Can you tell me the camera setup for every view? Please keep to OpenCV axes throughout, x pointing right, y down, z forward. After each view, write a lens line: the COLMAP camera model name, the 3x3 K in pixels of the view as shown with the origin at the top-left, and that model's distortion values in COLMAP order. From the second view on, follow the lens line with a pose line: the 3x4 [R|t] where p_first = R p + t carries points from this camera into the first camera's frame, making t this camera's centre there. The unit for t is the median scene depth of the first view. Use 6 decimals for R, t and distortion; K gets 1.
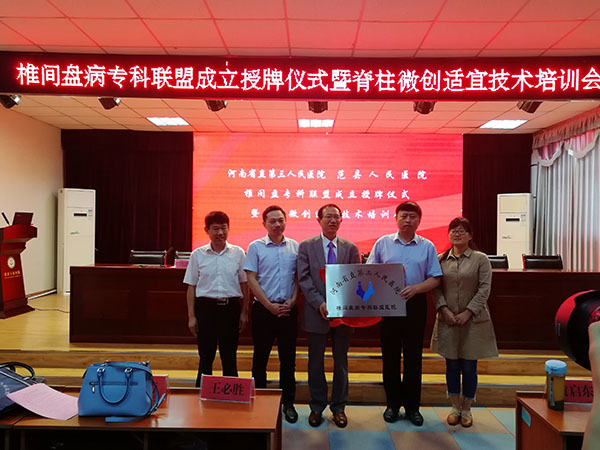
lens RADIAL K [[473.7, 0, 300.0], [0, 473.7, 225.0], [0, 0, 1]] dist [0.000447, 0.000884]
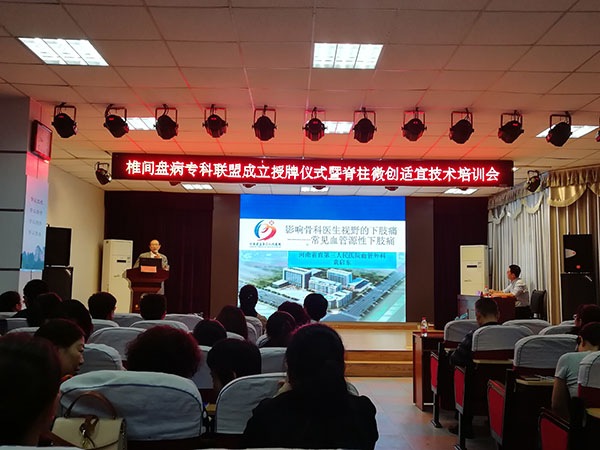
lens RADIAL K [[664.4, 0, 300.0], [0, 664.4, 225.0], [0, 0, 1]] dist [0.118484, 0.001716]
pose [[0.999567, 0.004892, 0.029025, -0.093061], [-0.002179, 0.995682, -0.092800, 0.071075], [-0.029353, 0.092697, 0.995262, -1.171355]]
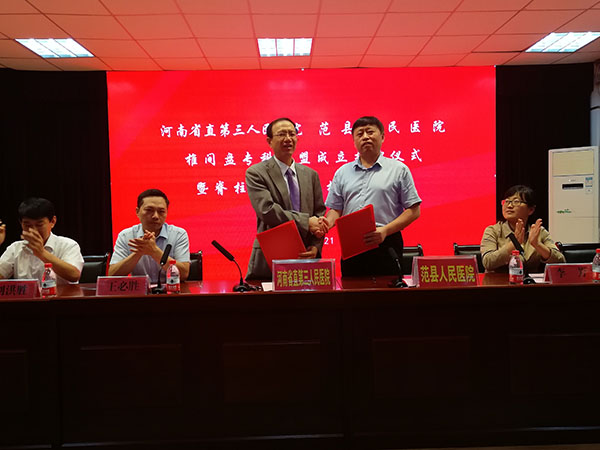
lens RADIAL K [[473.7, 0, 300.0], [0, 473.7, 225.0], [0, 0, 1]] dist [0.000447, 0.000884]
pose [[0.998276, -0.033896, 0.047912, 0.020223], [0.032283, 0.998899, 0.034035, 0.015860], [-0.049013, -0.032430, 0.998272, 0.486480]]
